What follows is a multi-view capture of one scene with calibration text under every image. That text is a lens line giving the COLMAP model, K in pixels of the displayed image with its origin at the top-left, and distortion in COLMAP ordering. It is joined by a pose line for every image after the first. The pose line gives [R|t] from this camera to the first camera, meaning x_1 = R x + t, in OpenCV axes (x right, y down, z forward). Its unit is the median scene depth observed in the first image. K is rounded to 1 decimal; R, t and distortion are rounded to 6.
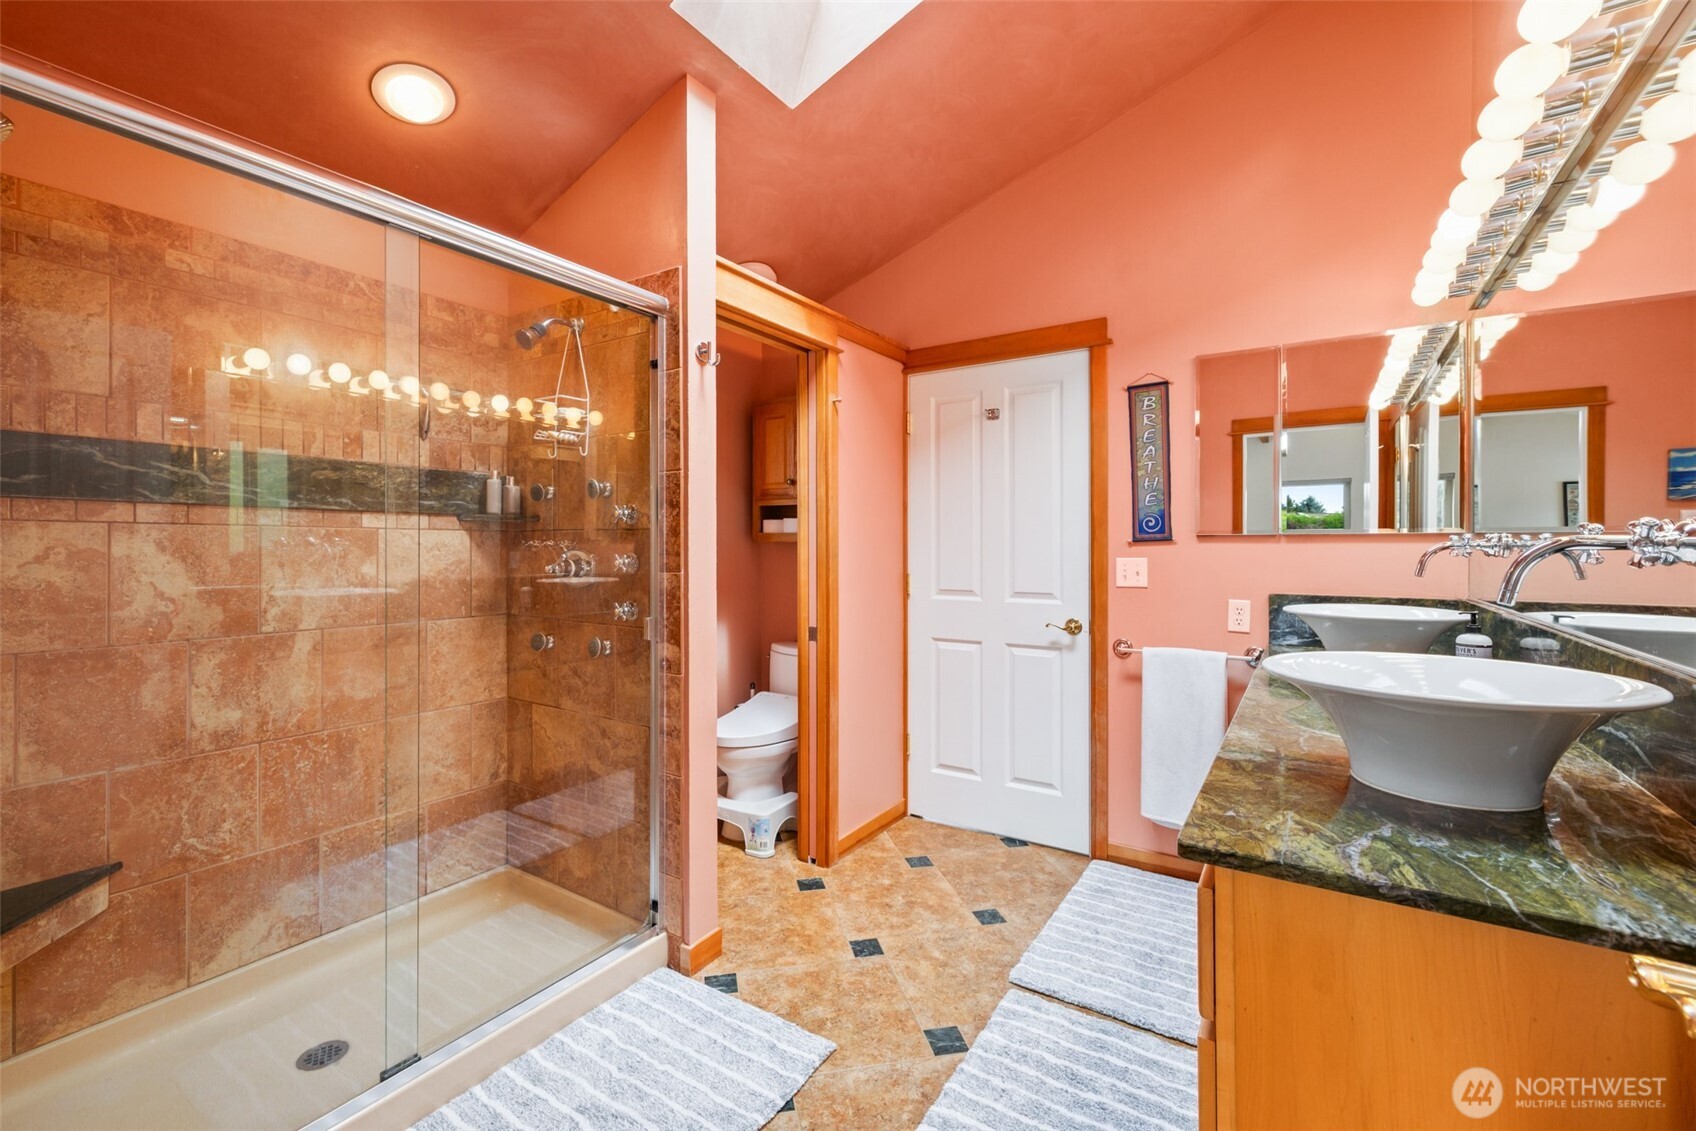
lens RADIAL K [[716.8, 0, 840.9], [0, 716.8, 555.7], [0, 0, 1]] dist [0.000091, -0.000126]
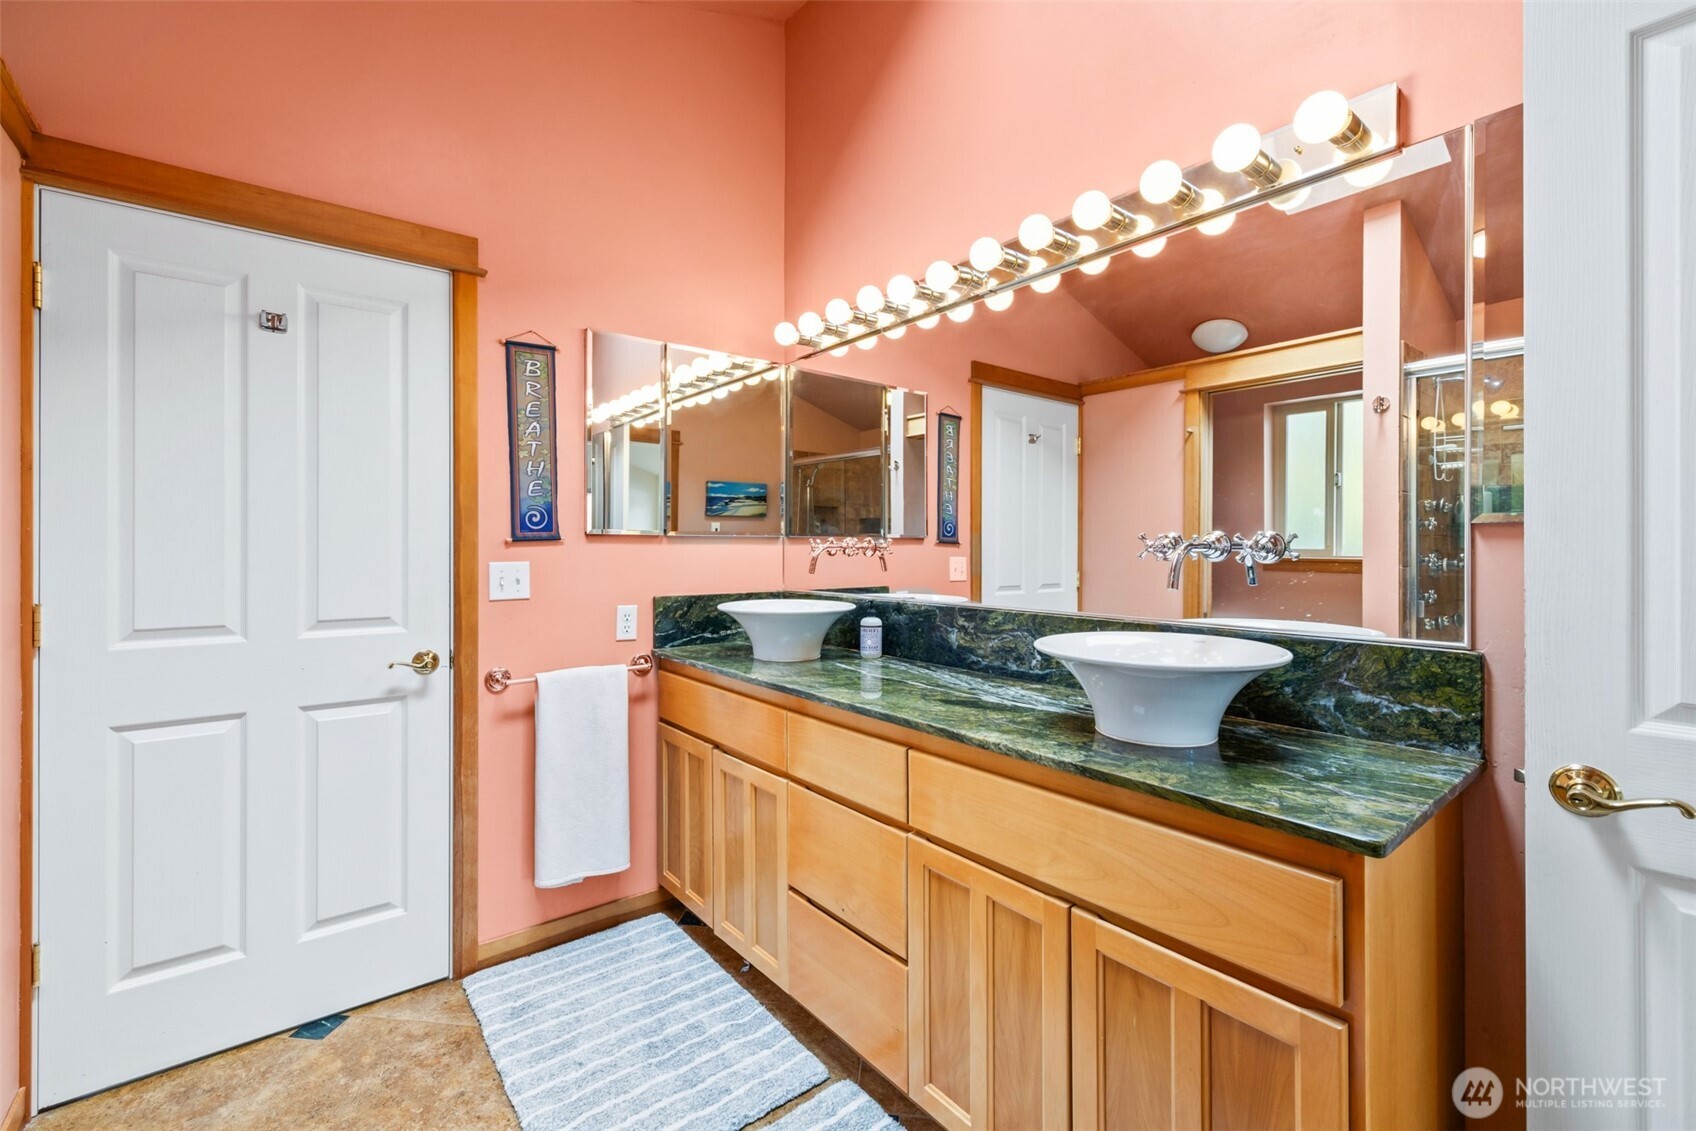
lens RADIAL K [[716.8, 0, 841.0], [0, 716.8, 550.0], [0, 0, 1]] dist [0.000091, -0.000126]
pose [[0.327994, -0.003409, 0.944674, -0.212612], [0.011081, 0.999939, -0.000239, -0.005594], [-0.944615, 0.010546, 0.328012, 0.408189]]
